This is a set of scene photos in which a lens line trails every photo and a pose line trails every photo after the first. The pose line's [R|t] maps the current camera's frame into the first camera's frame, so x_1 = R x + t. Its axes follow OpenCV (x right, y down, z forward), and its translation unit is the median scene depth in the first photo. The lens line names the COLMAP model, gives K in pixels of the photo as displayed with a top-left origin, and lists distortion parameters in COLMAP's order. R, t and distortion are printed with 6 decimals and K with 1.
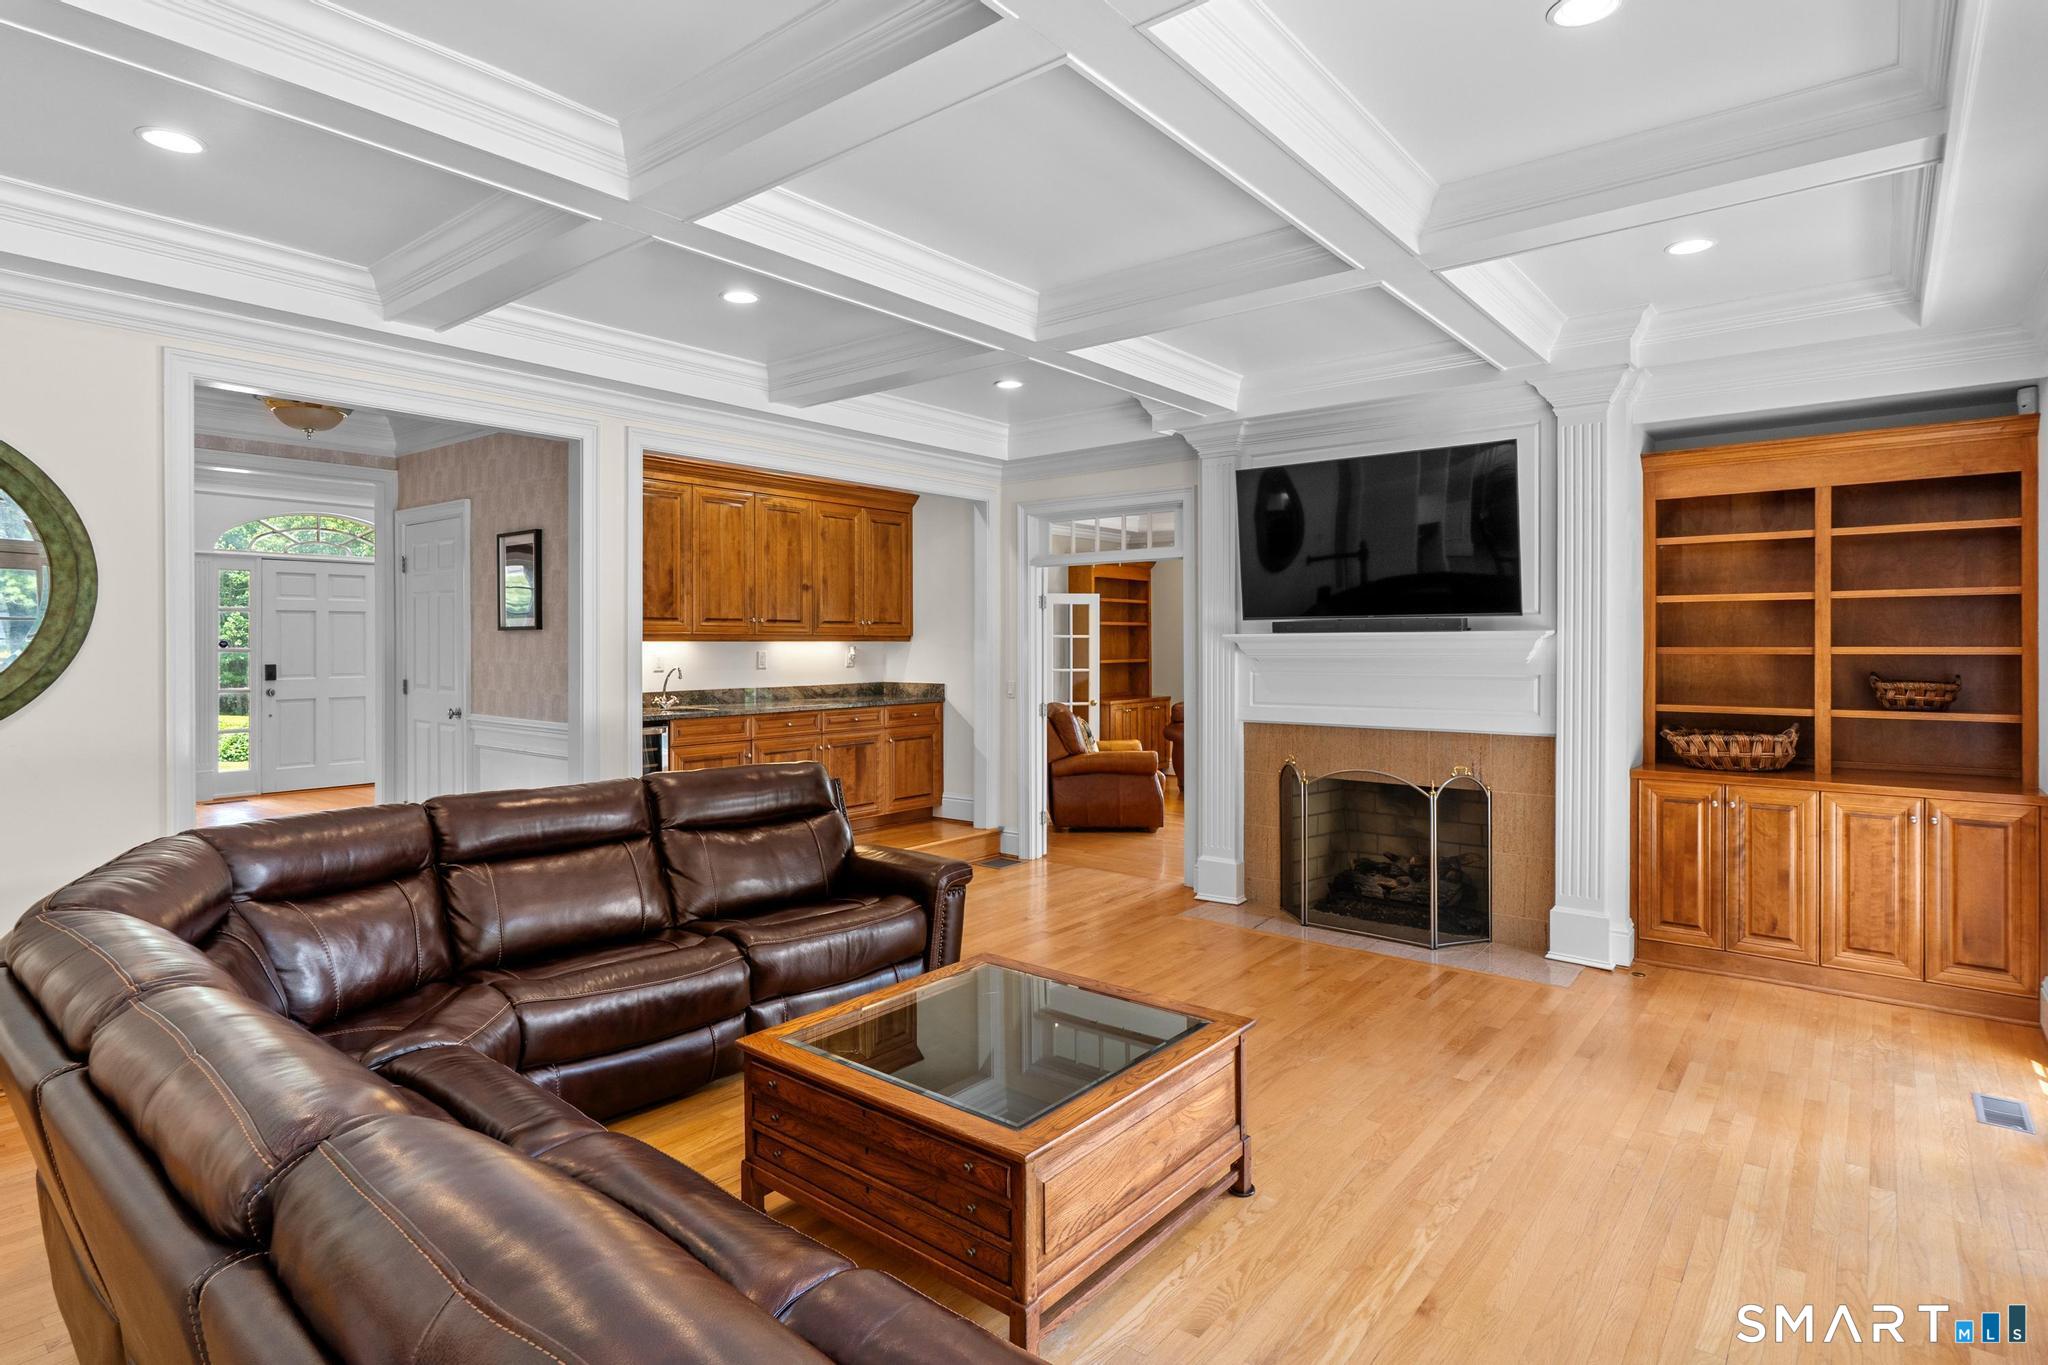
lens RADIAL K [[1061.6, 0, 992.3], [0, 1061.6, 647.3], [0, 0, 1]] dist [-0.023507, 0.000276]
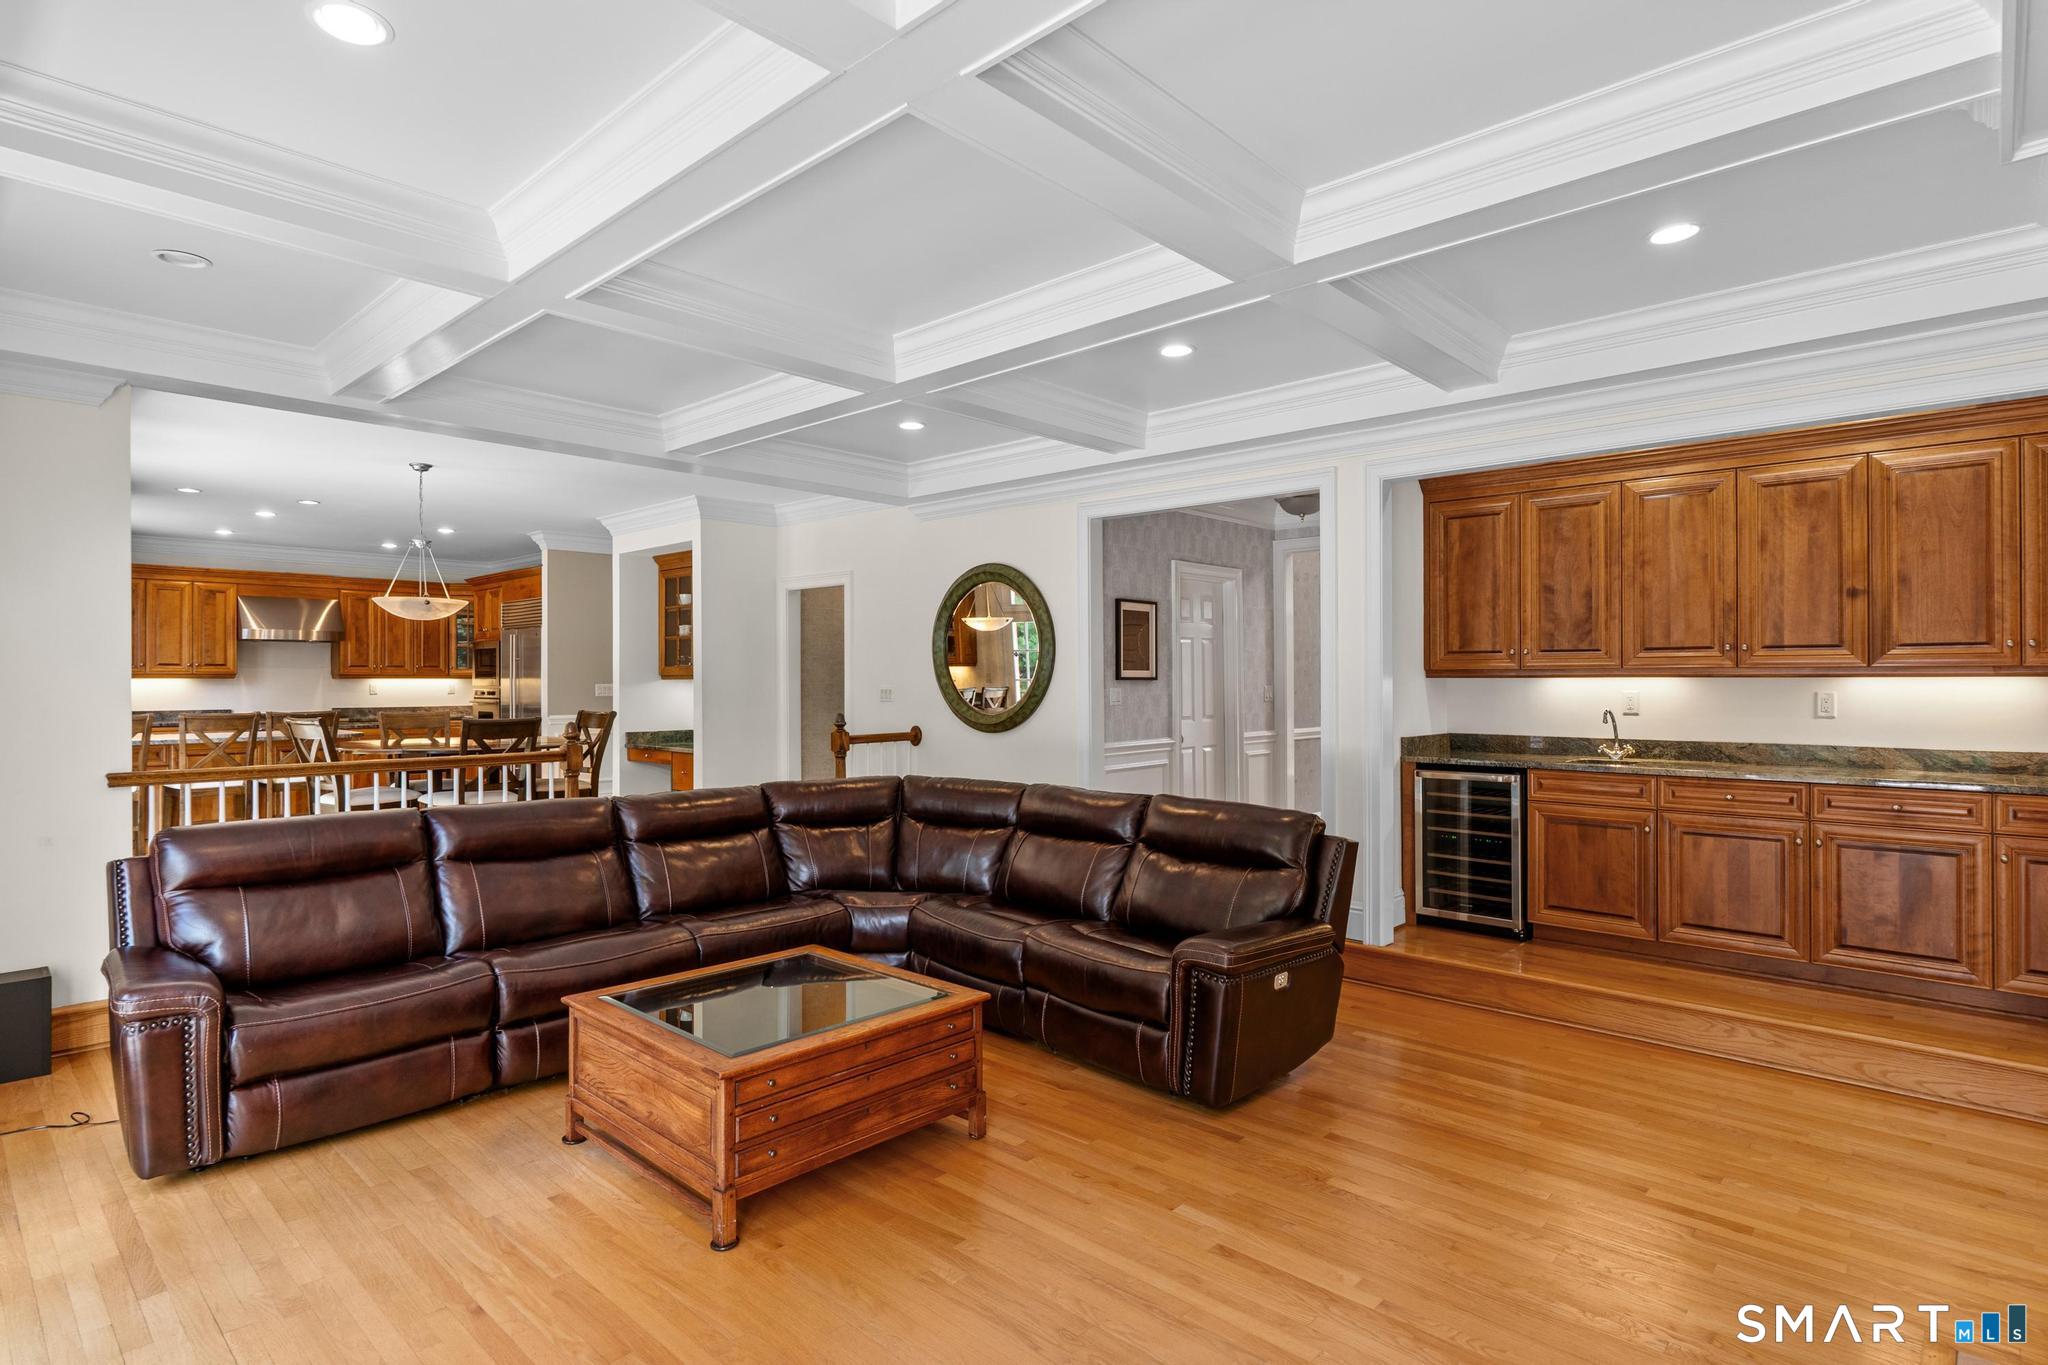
lens RADIAL K [[1061.6, 0, 1022.6], [0, 1061.6, 683.2], [0, 0, 1]] dist [-0.023507, 0.000276]
pose [[-0.062327, 0.000520, -0.998056, 0.607081], [-0.004042, 0.999992, 0.000774, -0.000175], [0.998048, 0.004082, -0.062324, 0.673406]]
